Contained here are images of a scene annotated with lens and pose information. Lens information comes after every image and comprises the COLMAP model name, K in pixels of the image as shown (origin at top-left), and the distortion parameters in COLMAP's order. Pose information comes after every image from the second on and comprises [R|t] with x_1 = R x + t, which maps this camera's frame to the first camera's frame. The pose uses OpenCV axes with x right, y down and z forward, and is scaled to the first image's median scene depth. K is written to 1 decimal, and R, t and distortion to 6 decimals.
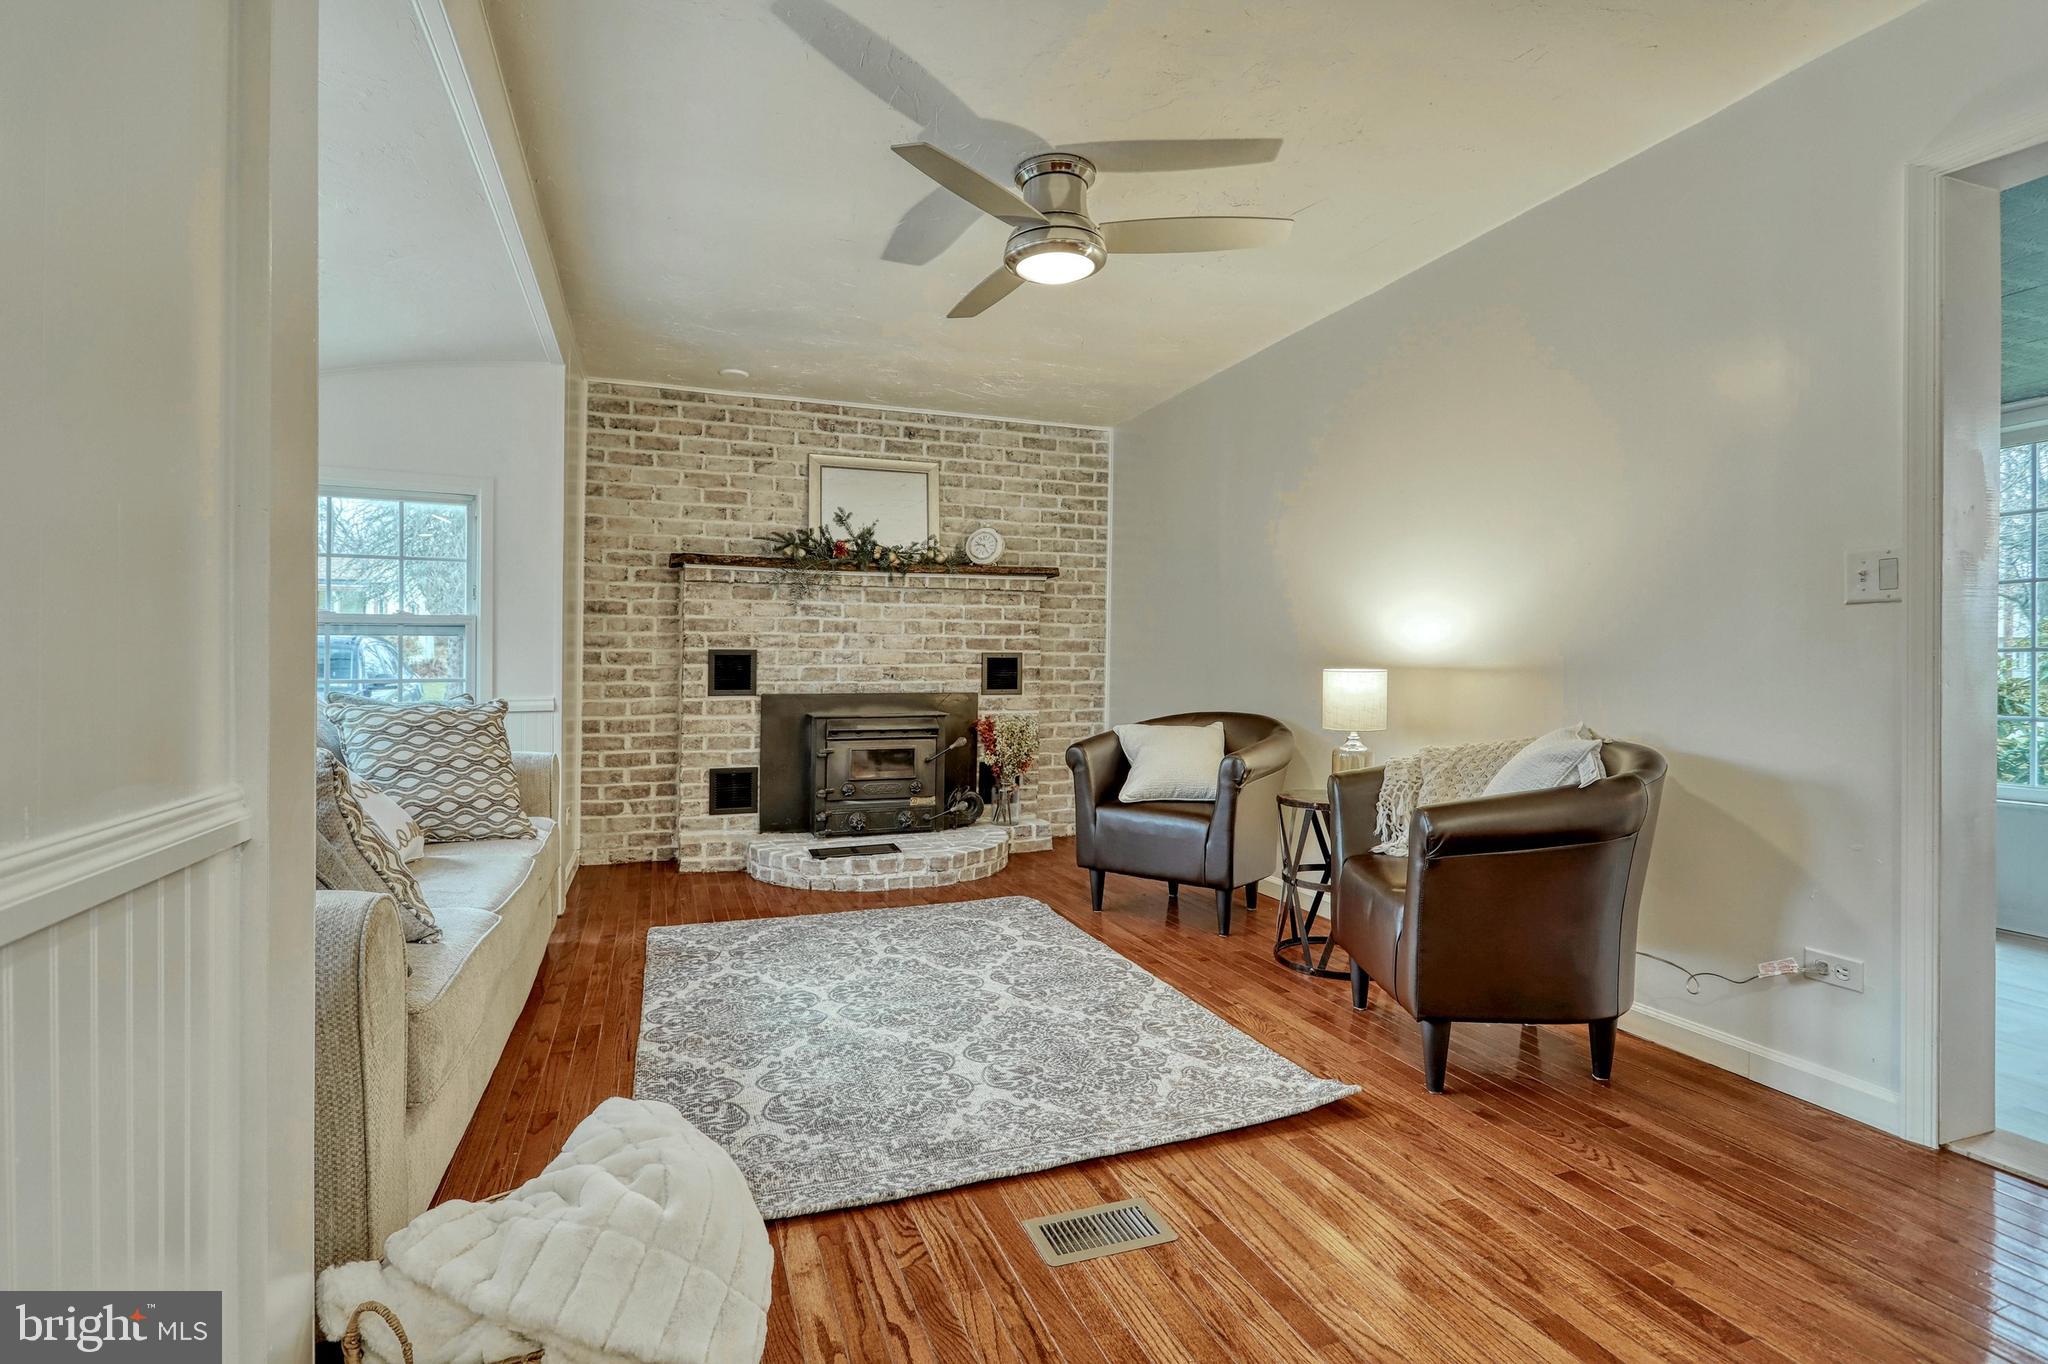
lens RADIAL K [[968.3, 0, 1024.0], [0, 968.3, 682.0], [0, 0, 1]] dist [0.001102, 0.000155]
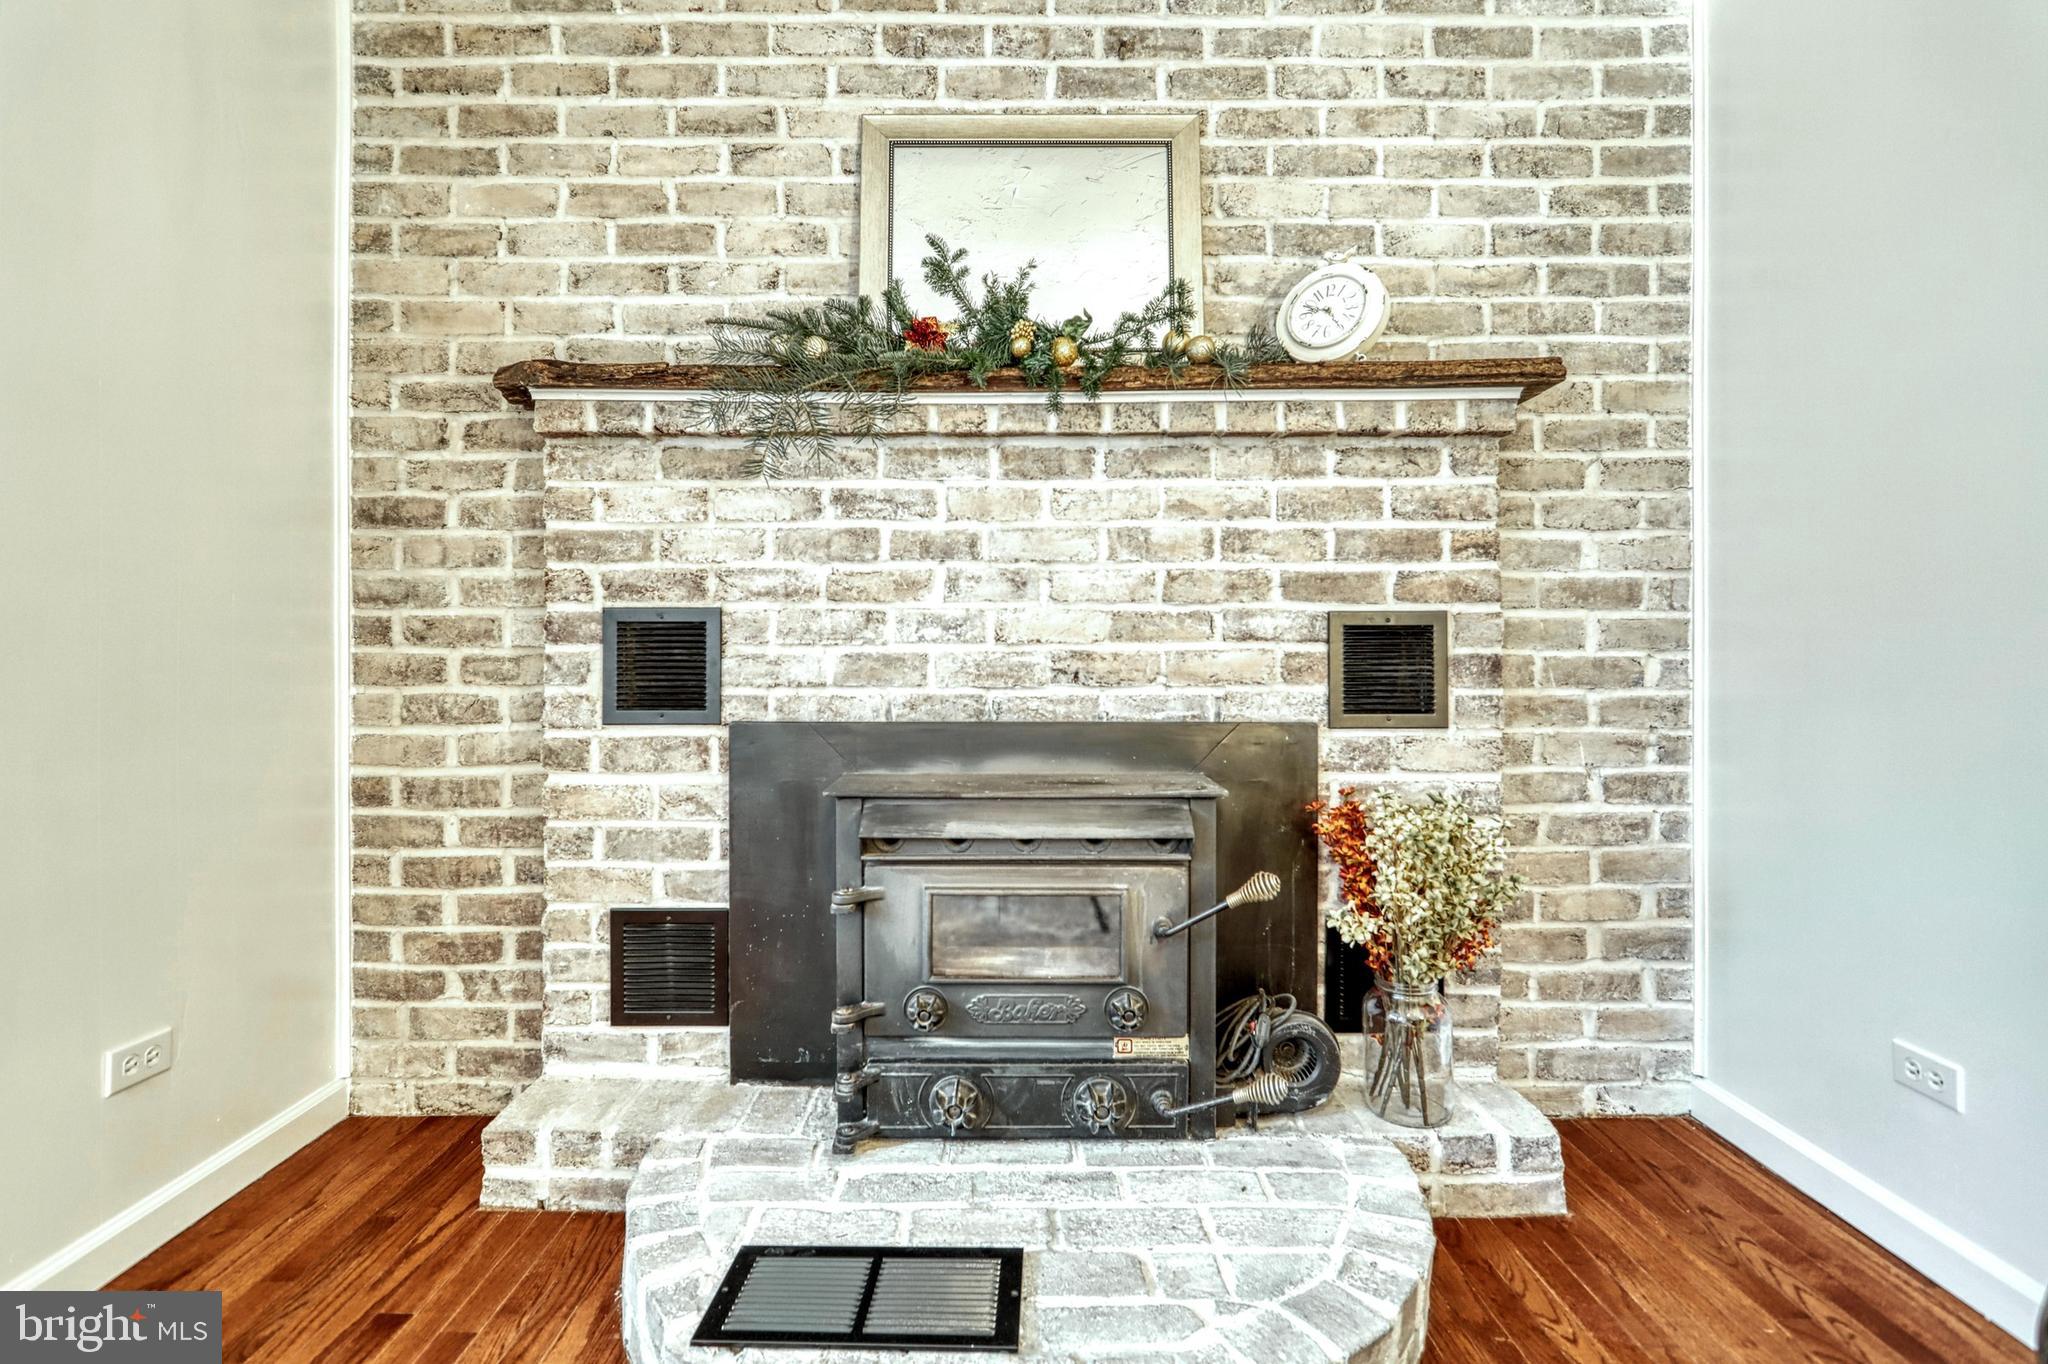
lens RADIAL K [[961.3, 0, 1014.1], [0, 961.3, 603.7], [0, 0, 1]] dist [-0.001019, 0.000045]
pose [[0.934543, -0.019528, -0.355314, -0.027217], [-0.004544, 0.997757, -0.066786, -0.009325], [0.355821, 0.064029, 0.932358, 0.672329]]
